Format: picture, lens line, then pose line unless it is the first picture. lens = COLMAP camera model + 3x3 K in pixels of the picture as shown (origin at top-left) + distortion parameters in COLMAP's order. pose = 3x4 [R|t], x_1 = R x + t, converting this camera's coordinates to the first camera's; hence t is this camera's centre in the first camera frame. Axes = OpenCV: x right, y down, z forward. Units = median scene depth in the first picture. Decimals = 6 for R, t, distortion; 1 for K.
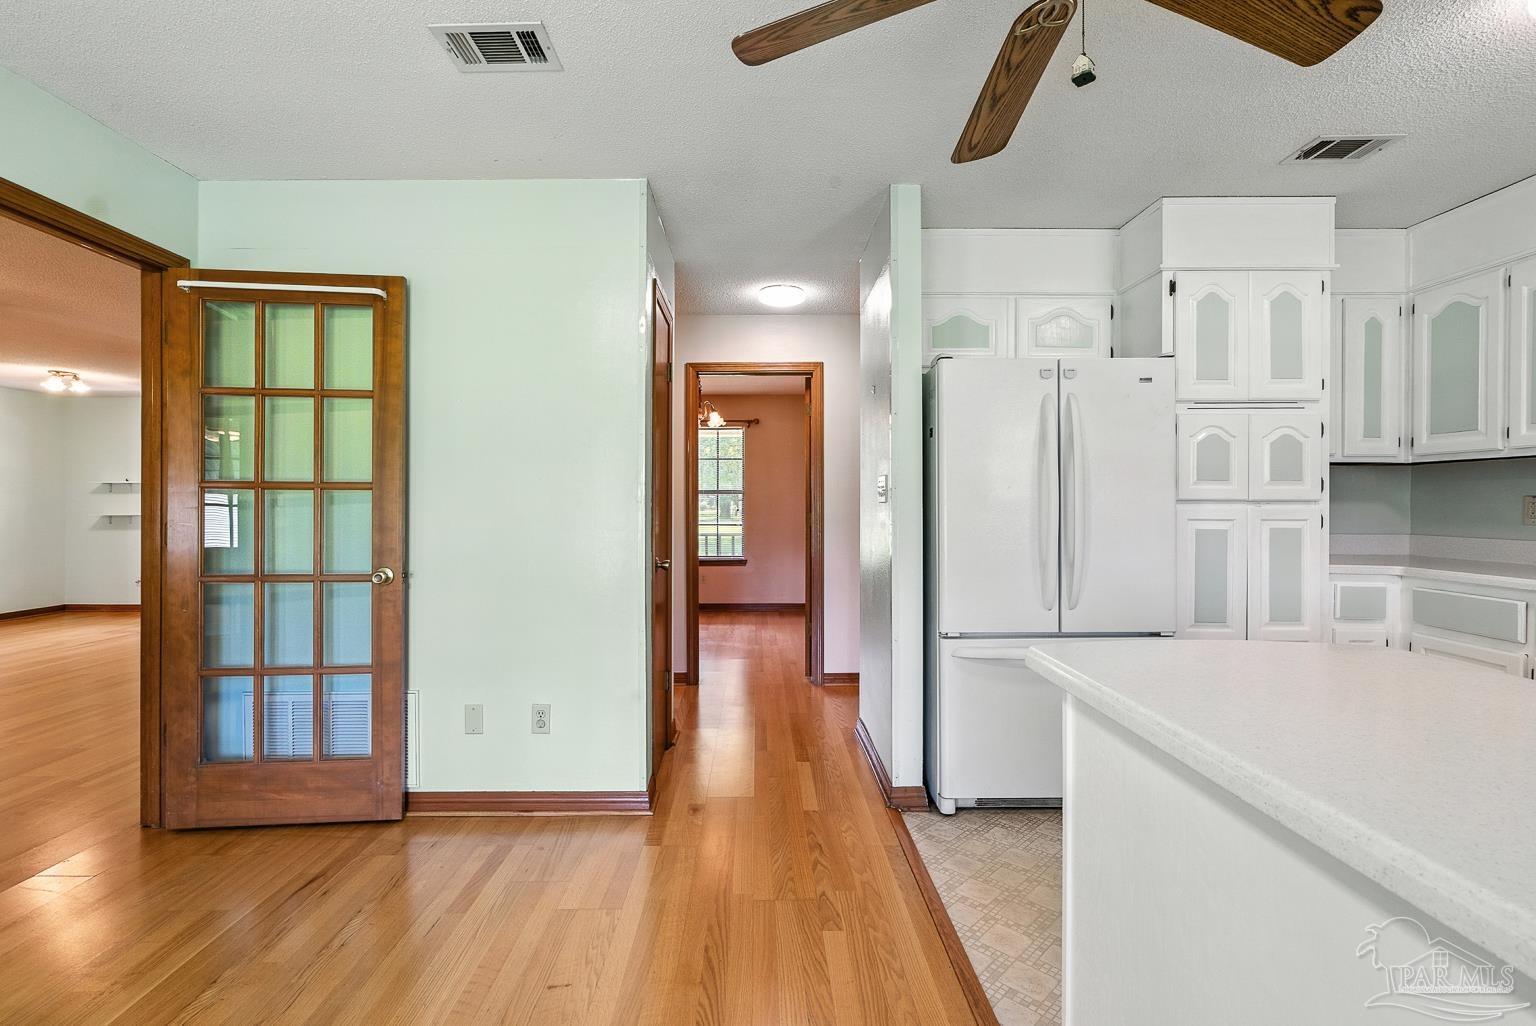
lens RADIAL K [[703.6, 0, 753.5], [0, 703.6, 506.6], [0, 0, 1]] dist [-0.004830, 0.001123]
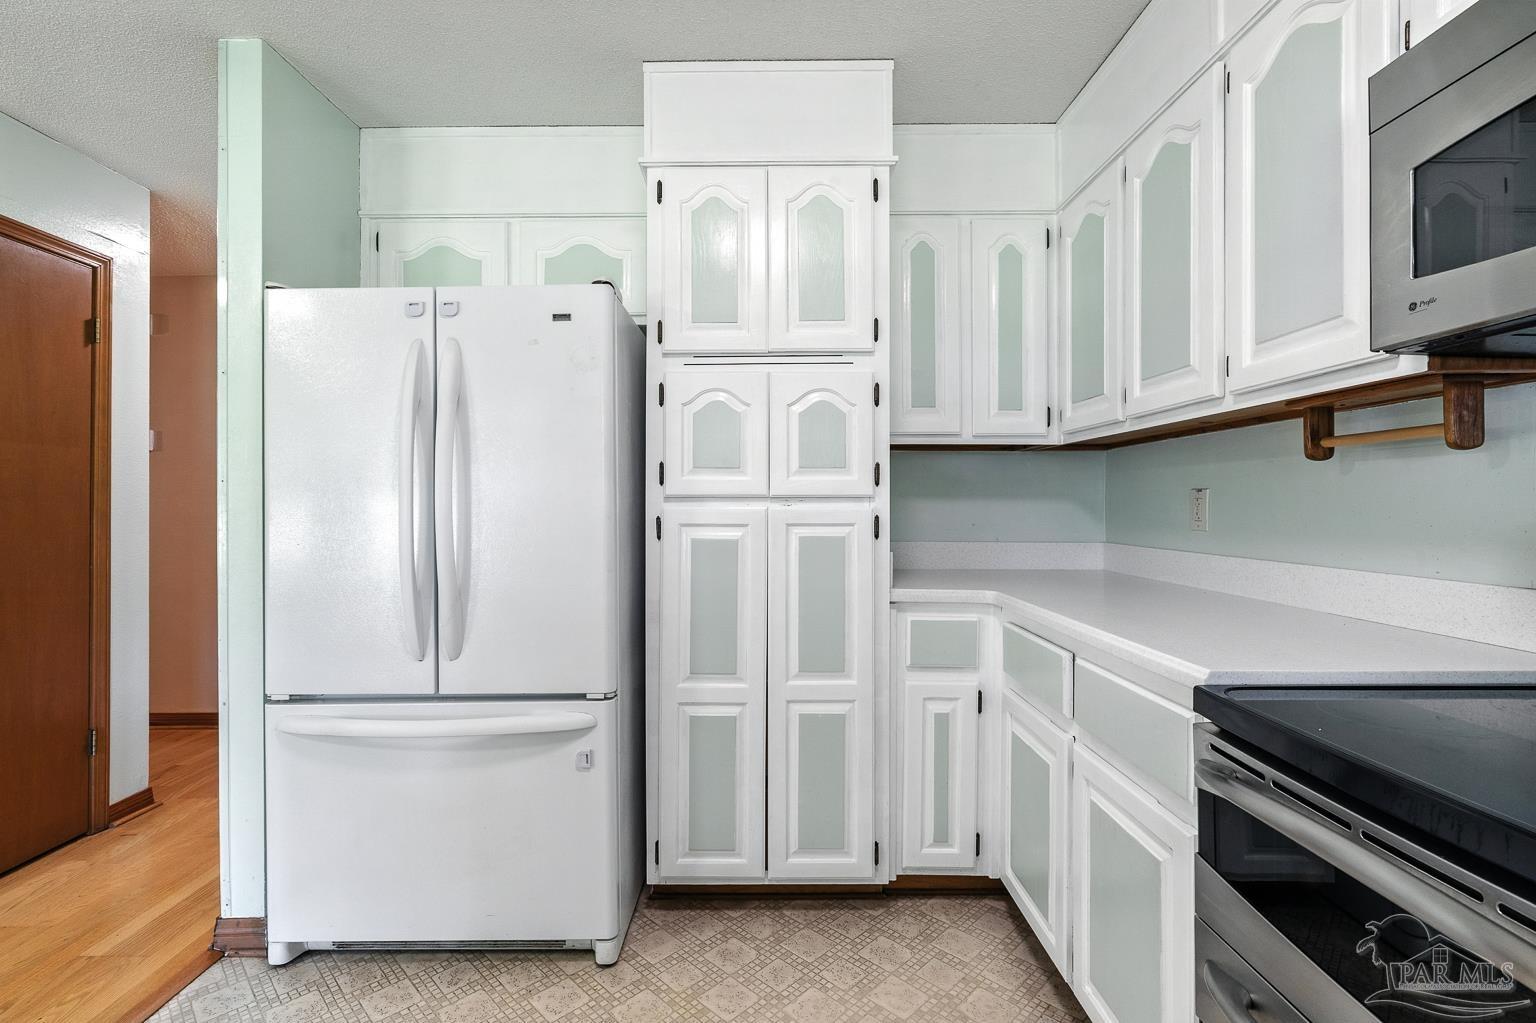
lens RADIAL K [[703.6, 0, 759.7], [0, 703.6, 506.9], [0, 0, 1]] dist [-0.004830, 0.001123]
pose [[0.999992, -0.003809, -0.001021, 0.698117], [0.003802, 0.999970, -0.006809, 0.005765], [0.001047, 0.006805, 0.999976, 0.307370]]
